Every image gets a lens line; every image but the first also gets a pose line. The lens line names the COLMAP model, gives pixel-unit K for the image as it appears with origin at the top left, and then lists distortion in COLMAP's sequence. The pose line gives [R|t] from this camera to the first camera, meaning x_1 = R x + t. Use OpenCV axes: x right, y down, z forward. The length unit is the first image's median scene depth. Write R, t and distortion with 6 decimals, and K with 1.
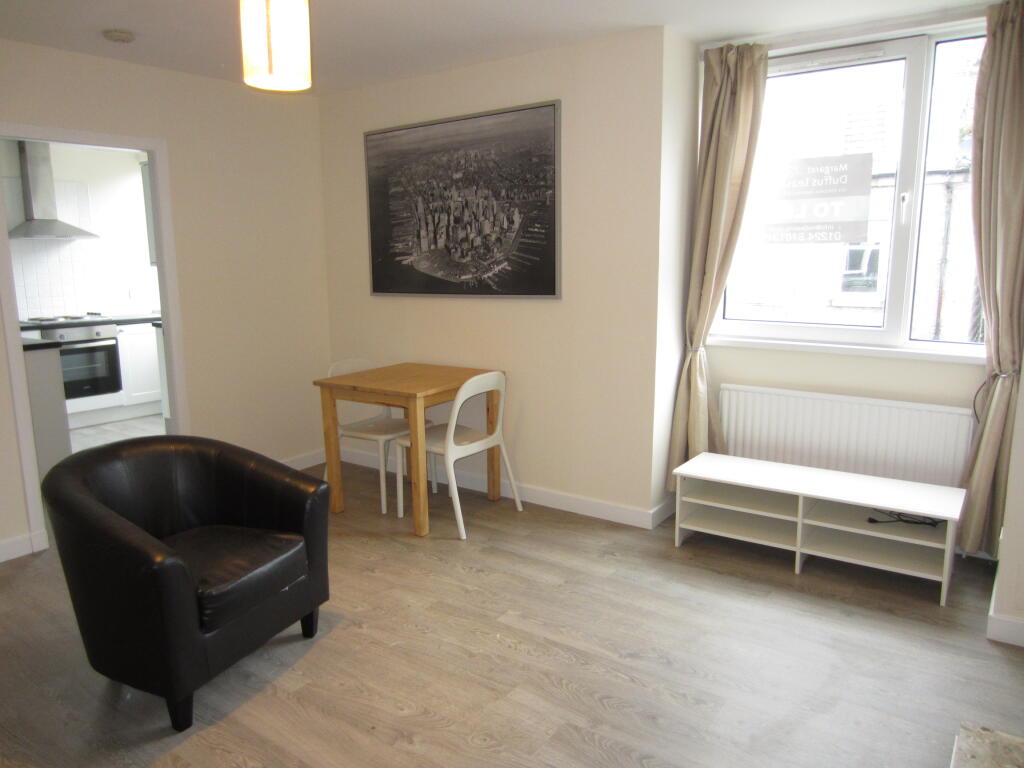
lens RADIAL K [[730.3, 0, 512.0], [0, 730.3, 384.0], [0, 0, 1]] dist [-0.025125, 0.003353]
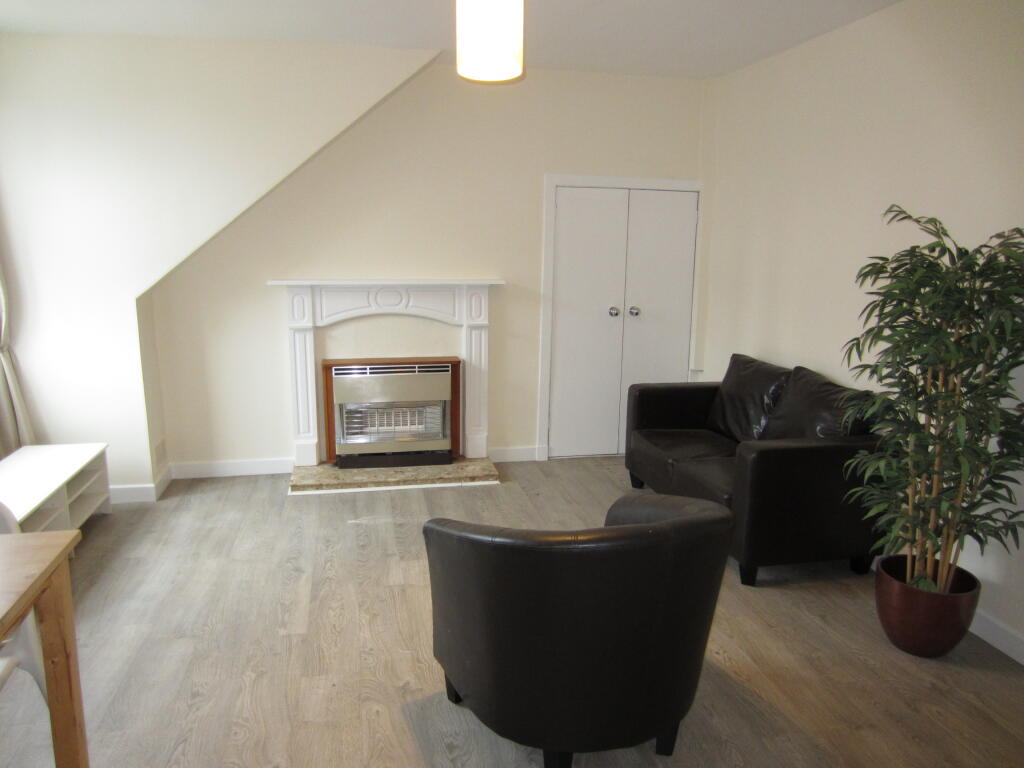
lens RADIAL K [[730.3, 0, 512.0], [0, 730.3, 384.0], [0, 0, 1]] dist [-0.025125, 0.003353]
pose [[-0.744171, -0.125136, 0.656164, -0.868745], [0.107861, 0.946896, 0.302909, -0.260956], [-0.659224, 0.296191, -0.691155, 1.492325]]
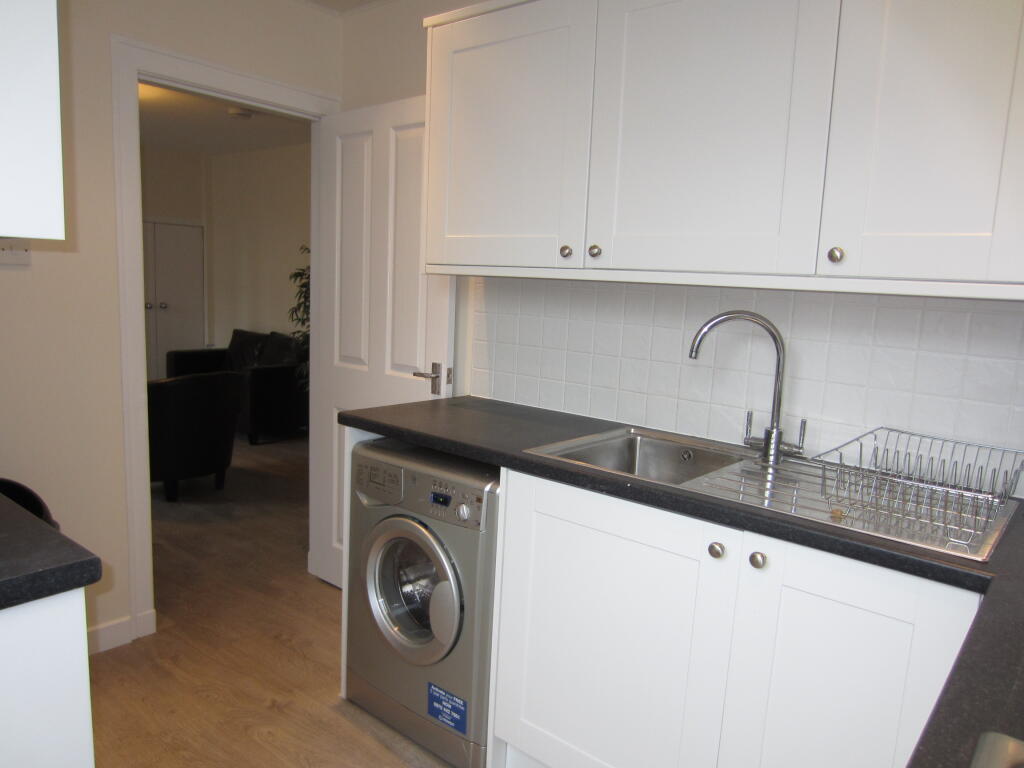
lens RADIAL K [[730.3, 0, 512.0], [0, 730.3, 384.0], [0, 0, 1]] dist [-0.025125, 0.003353]
pose [[-0.996798, -0.044209, 0.066630, -1.331021], [-0.022509, 0.954702, 0.296712, -0.387865], [-0.076729, 0.294262, -0.952640, 2.479181]]
